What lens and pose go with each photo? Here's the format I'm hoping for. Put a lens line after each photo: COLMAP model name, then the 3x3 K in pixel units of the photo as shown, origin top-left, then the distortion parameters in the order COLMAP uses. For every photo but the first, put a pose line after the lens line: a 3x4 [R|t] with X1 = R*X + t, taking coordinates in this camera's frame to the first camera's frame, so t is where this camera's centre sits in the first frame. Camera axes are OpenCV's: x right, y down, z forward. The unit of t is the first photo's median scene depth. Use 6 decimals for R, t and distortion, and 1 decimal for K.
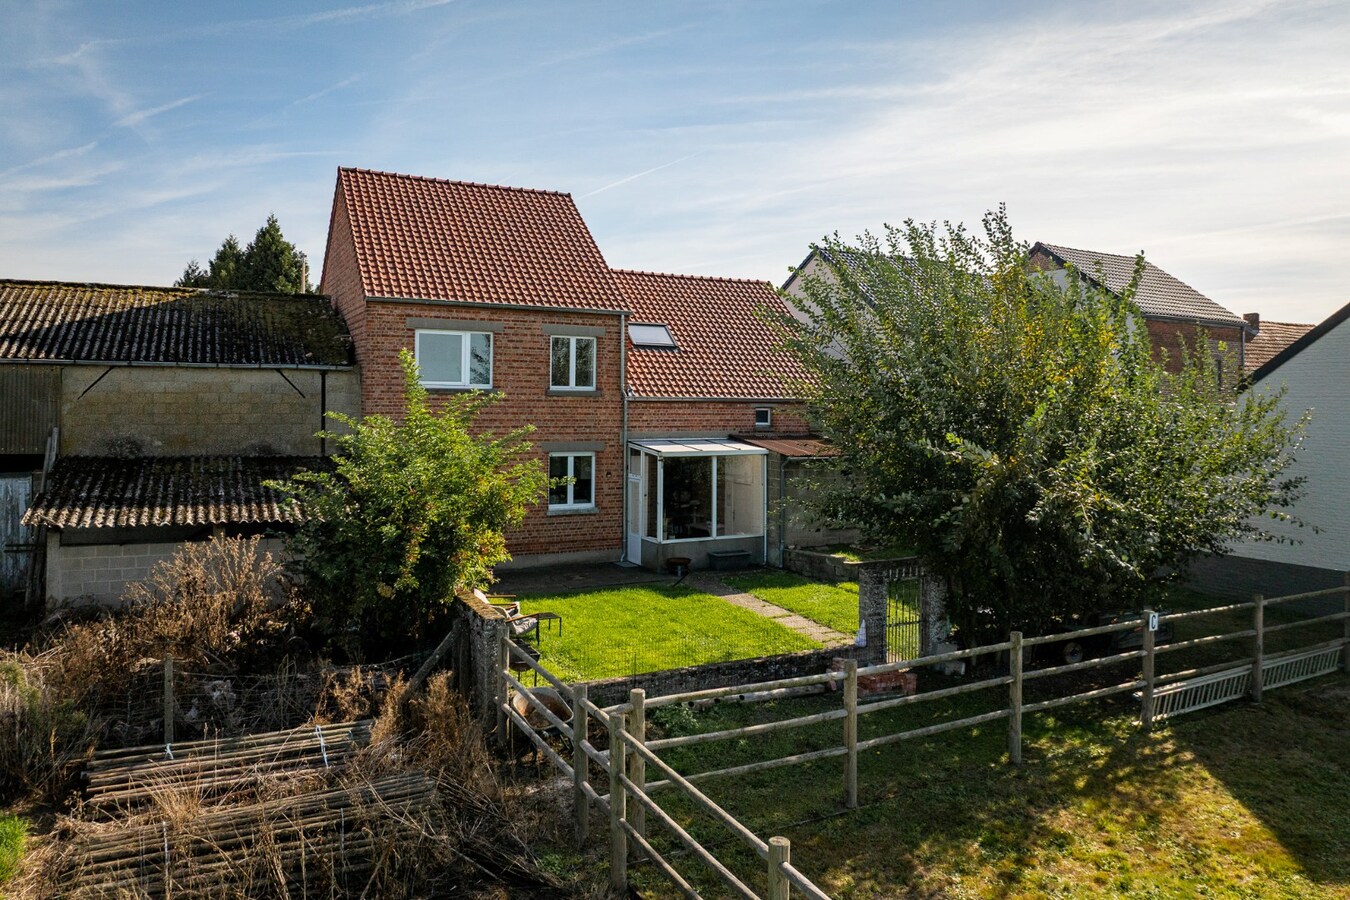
lens RADIAL K [[938.1, 0, 676.5], [0, 938.1, 410.1], [0, 0, 1]] dist [-0.051034, 0.007669]
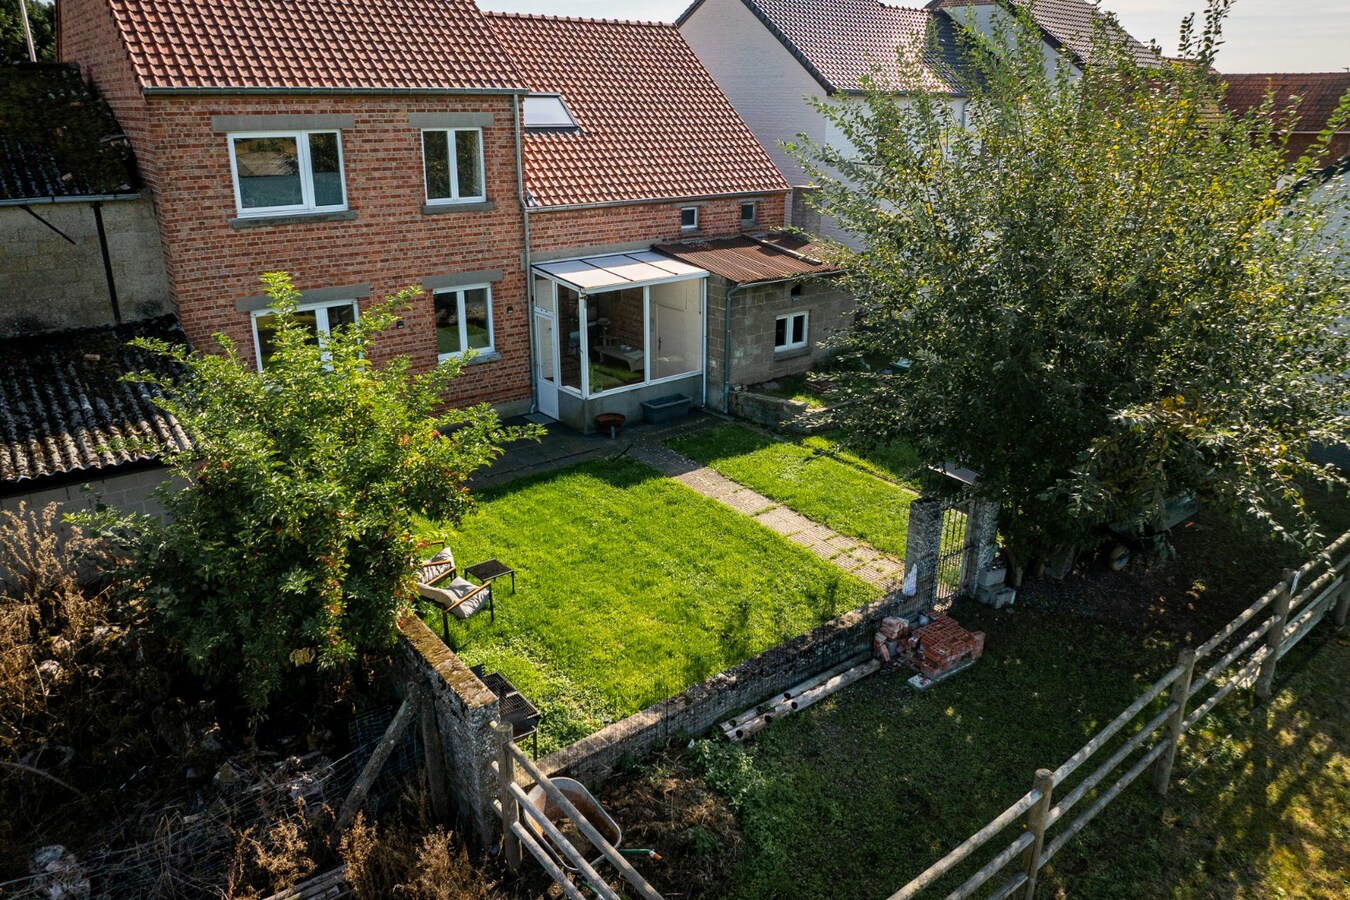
lens RADIAL K [[938.1, 0, 676.8], [0, 938.1, 441.2], [0, 0, 1]] dist [-0.051034, 0.007669]
pose [[0.980800, -0.070101, 0.181981, -0.088487], [0.005179, 0.942193, 0.335032, -0.092428], [-0.194947, -0.327657, 0.924465, 0.220316]]
